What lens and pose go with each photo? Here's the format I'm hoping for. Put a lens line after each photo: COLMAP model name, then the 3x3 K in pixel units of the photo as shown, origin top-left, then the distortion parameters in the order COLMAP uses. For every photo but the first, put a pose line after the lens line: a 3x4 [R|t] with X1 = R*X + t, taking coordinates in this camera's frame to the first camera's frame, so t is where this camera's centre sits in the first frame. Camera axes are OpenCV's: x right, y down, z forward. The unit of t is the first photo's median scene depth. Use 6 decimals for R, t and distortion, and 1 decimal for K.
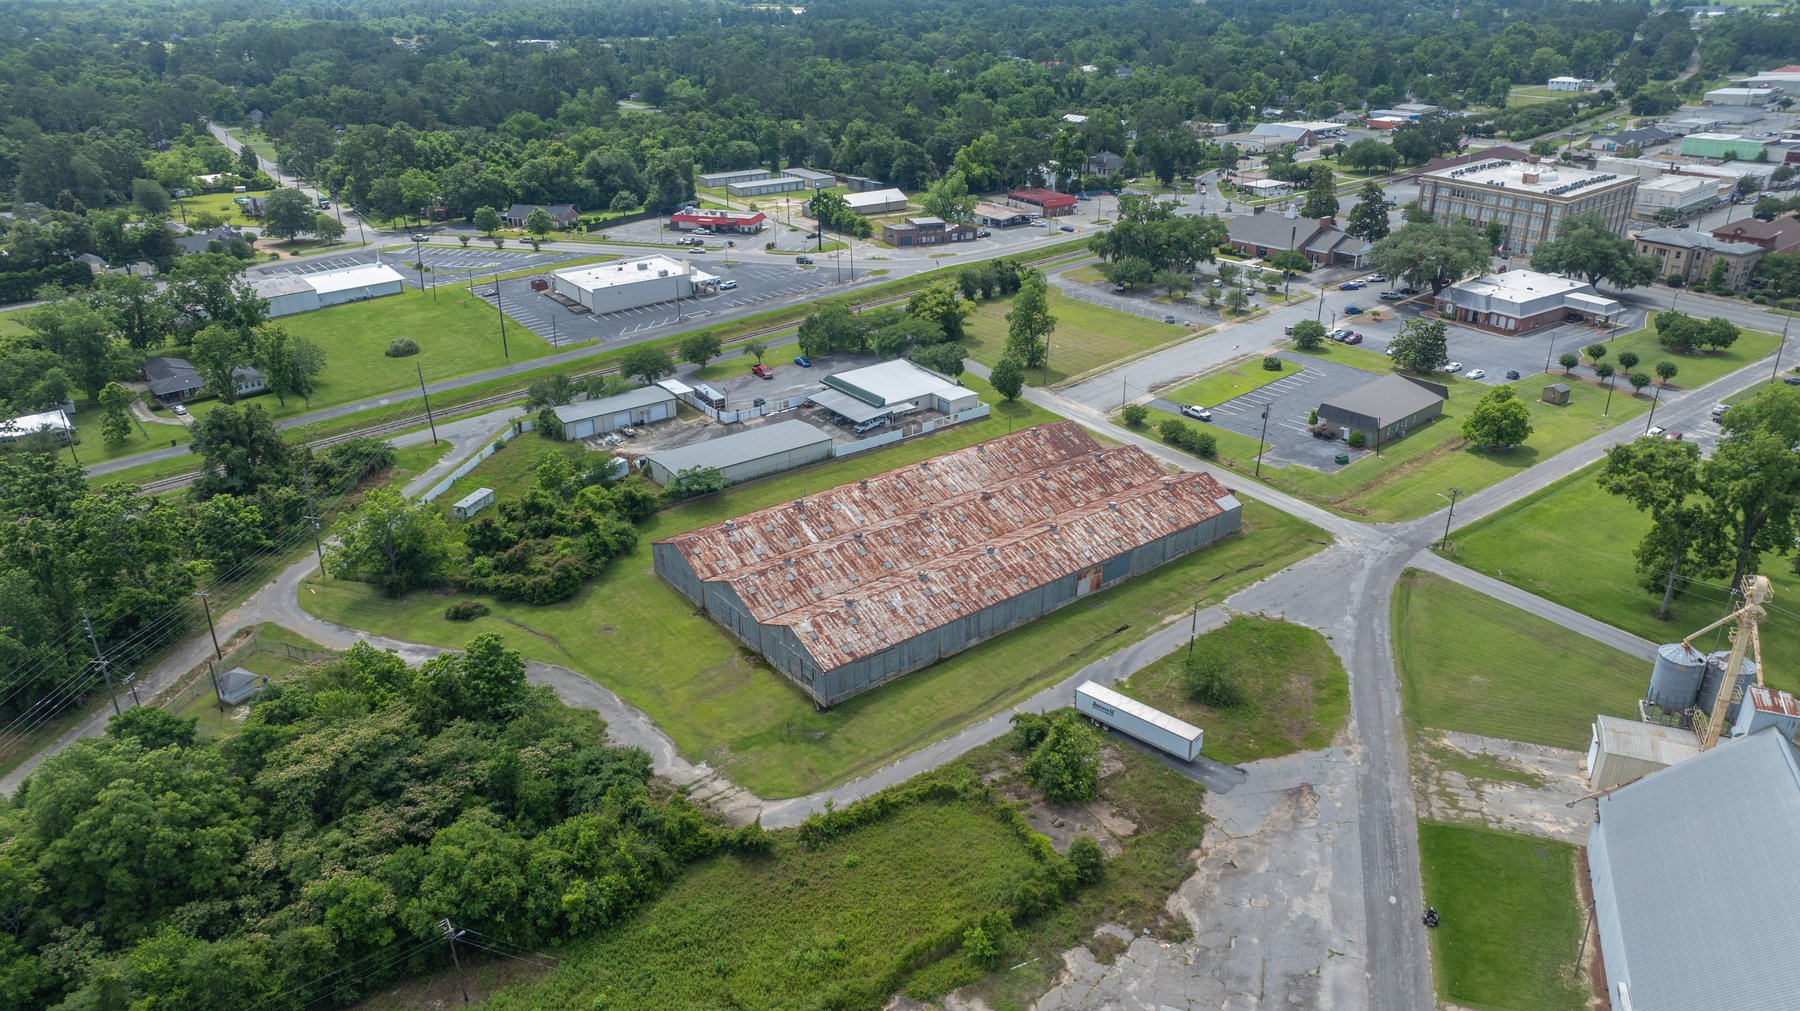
lens RADIAL K [[1253.5, 0, 898.5], [0, 1253.5, 536.6], [0, 0, 1]] dist [-0.017454, -0.001177]
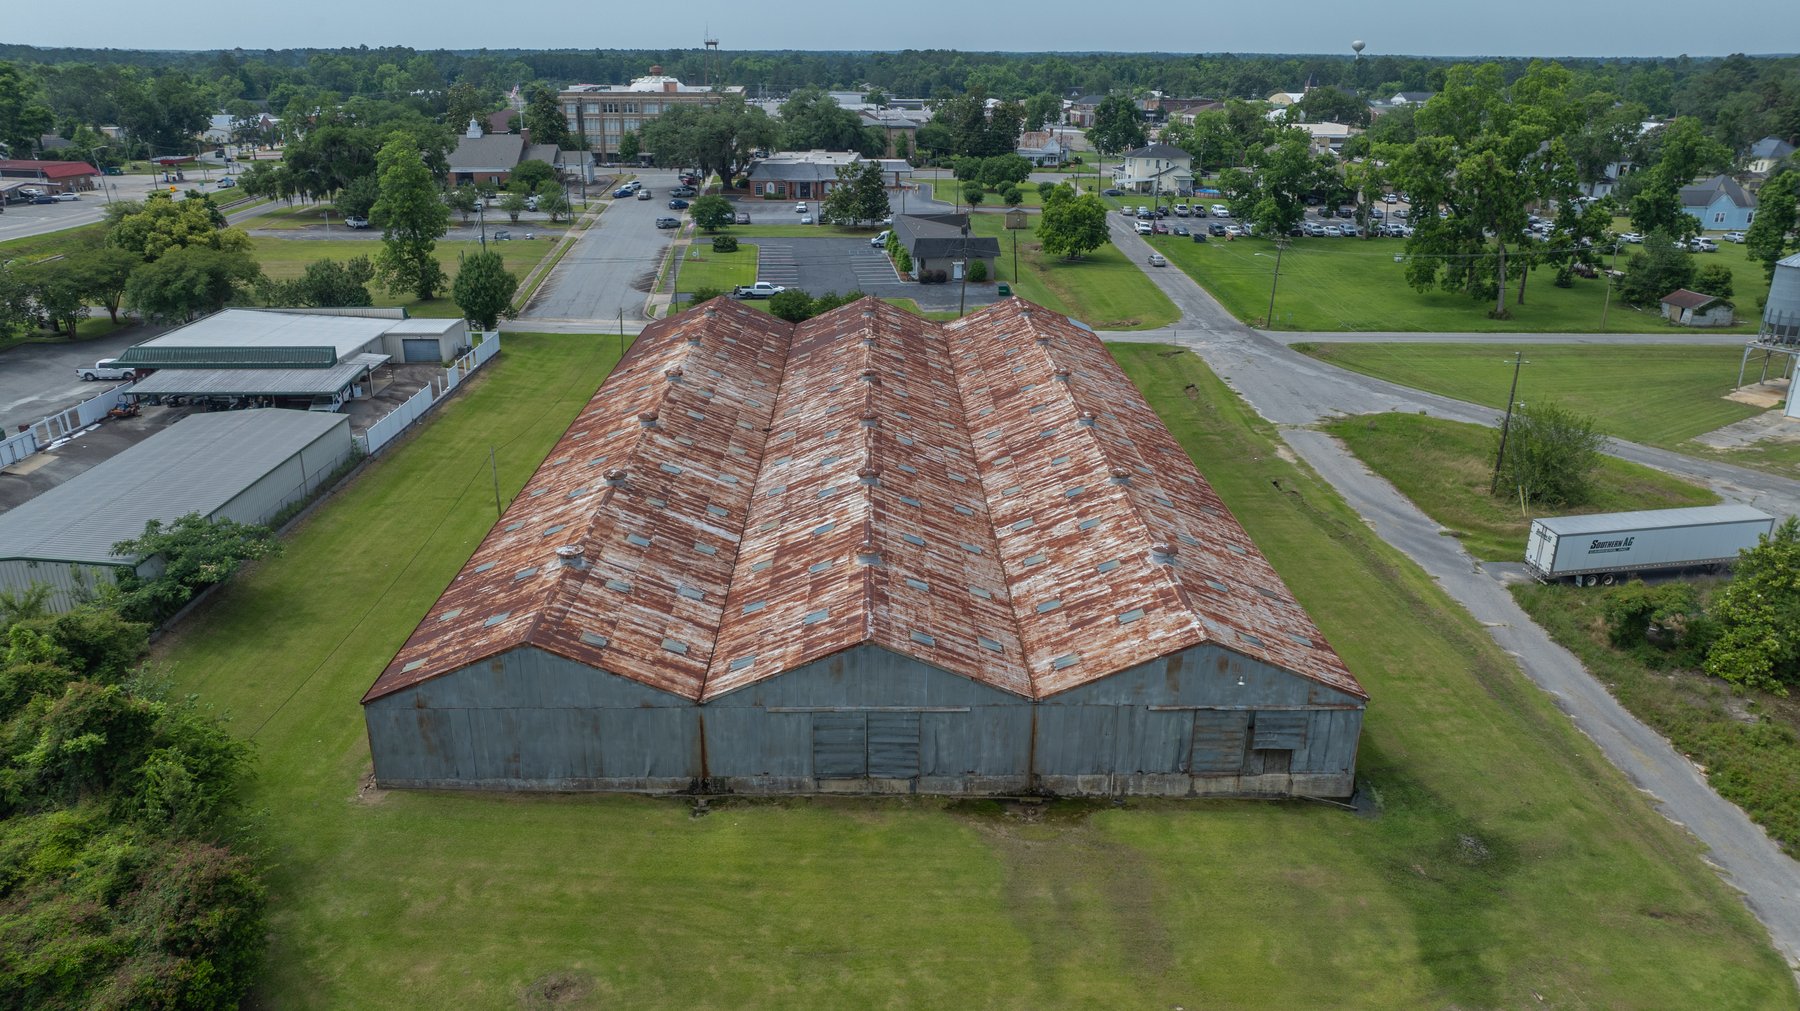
lens RADIAL K [[1267.0, 0, 898.5], [0, 1267.0, 503.8], [0, 0, 1]] dist [-0.016151, -0.004719]
pose [[0.588941, -0.267040, 0.762783, -0.271529], [0.340913, 0.937838, 0.065107, -0.012351], [-0.732753, 0.221698, 0.643369, 0.554643]]
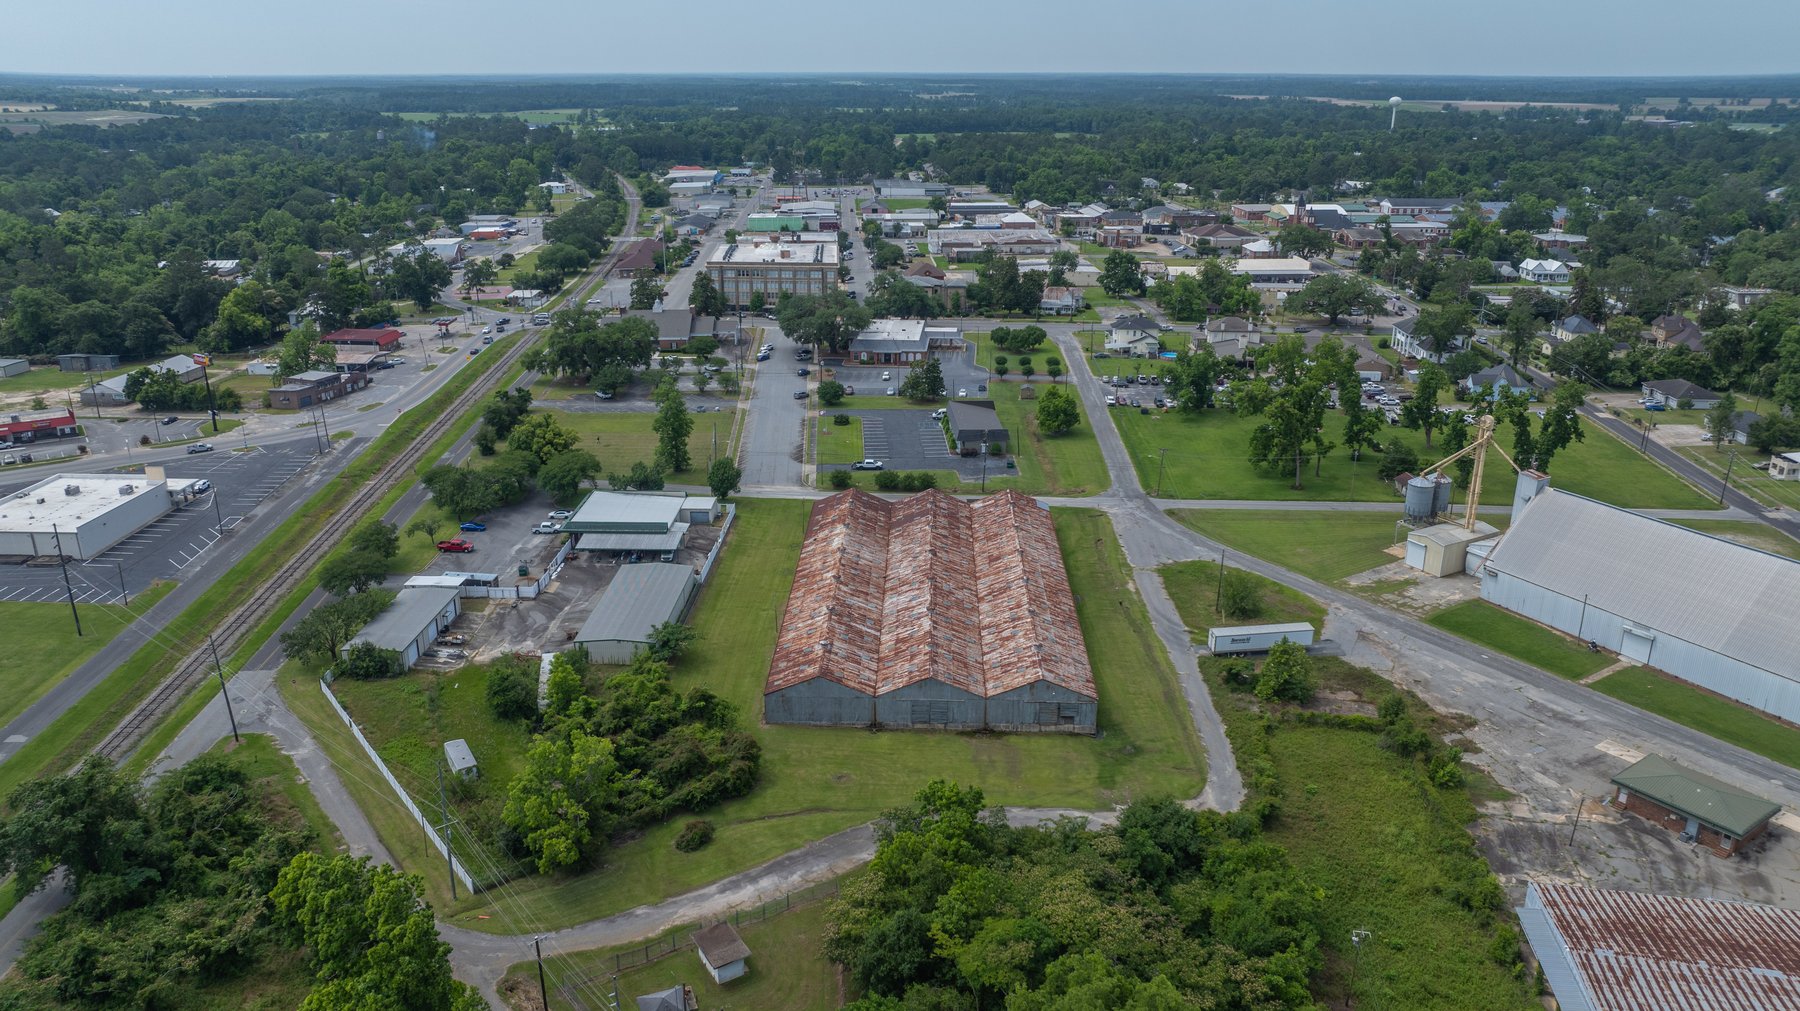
lens RADIAL K [[1263.6, 0, 900.0], [0, 1263.6, 505.5], [0, 0, 1]] dist [-0.000198, -0.050335]
pose [[0.625109, -0.251199, 0.739012, -0.627484], [0.331981, 0.942457, 0.039539, -0.103367], [-0.706419, 0.220622, 0.672531, 0.215724]]
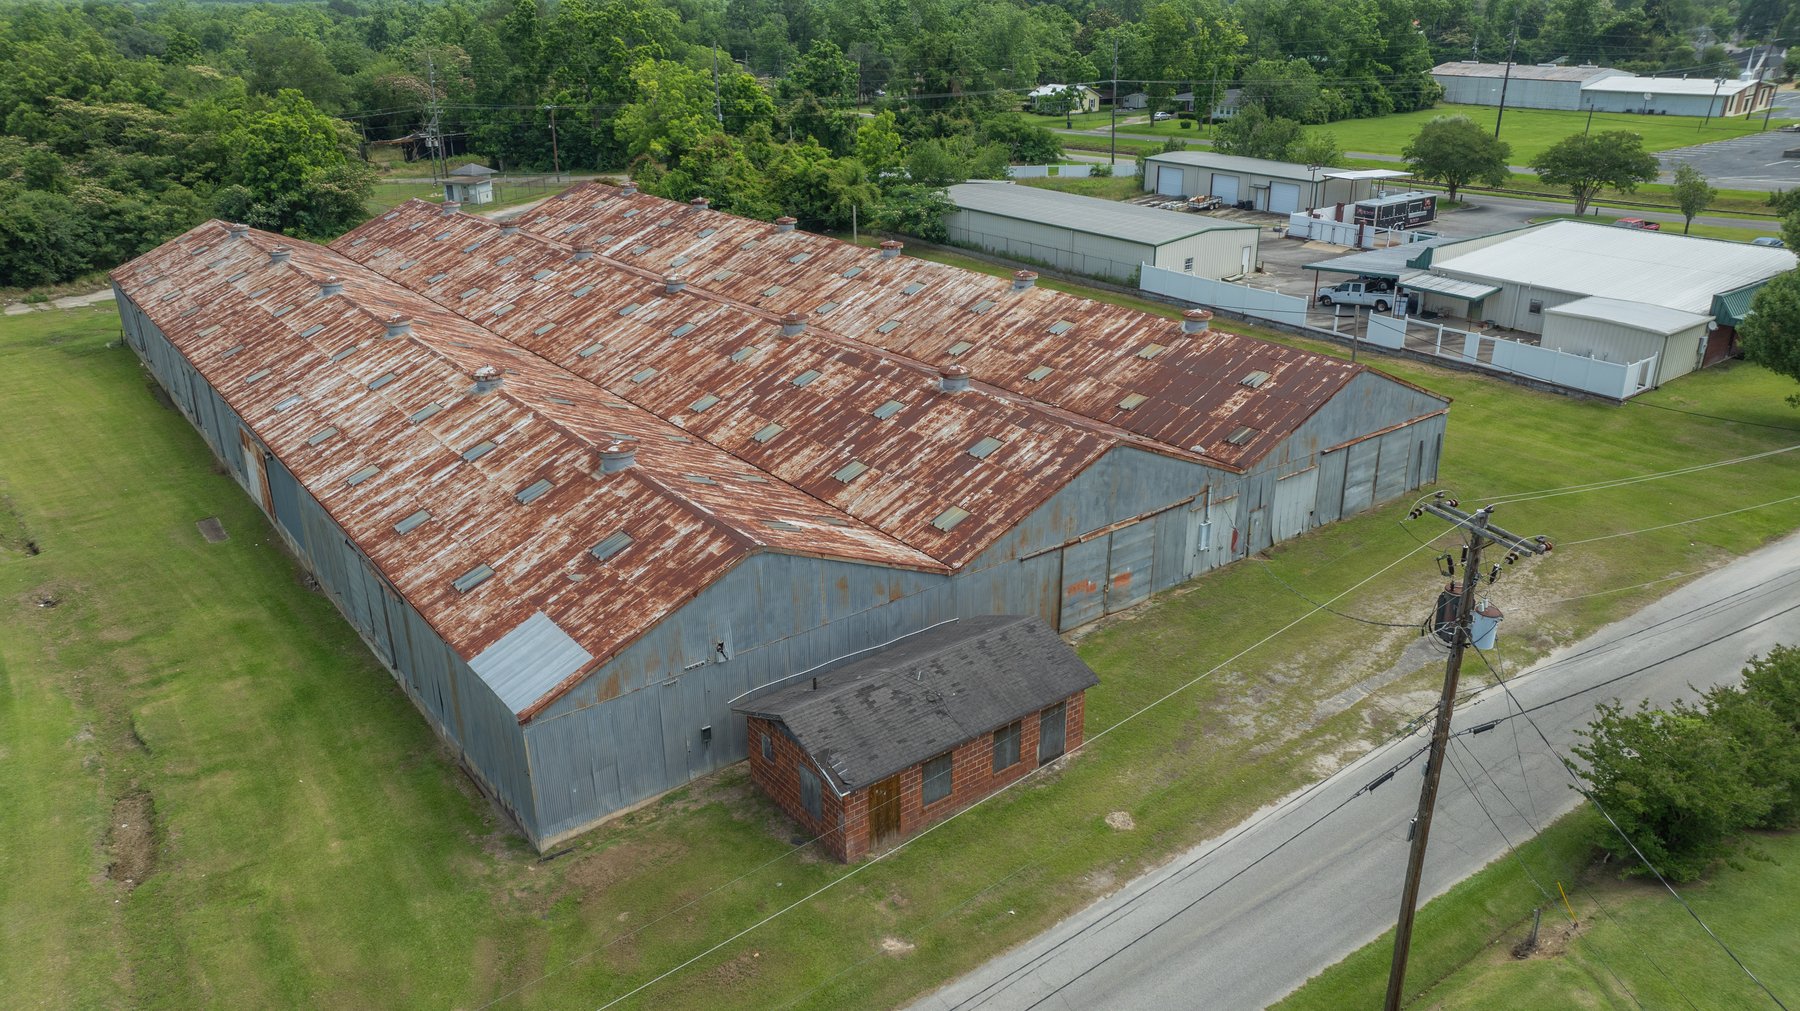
lens RADIAL K [[1266.3, 0, 896.0], [0, 1266.3, 504.2], [0, 0, 1]] dist [-0.009818, -0.000081]
pose [[0.001258, 0.385472, -0.922719, 0.356182], [-0.424519, 0.835653, 0.348521, -0.111912], [0.905418, 0.391273, 0.164691, 0.843984]]
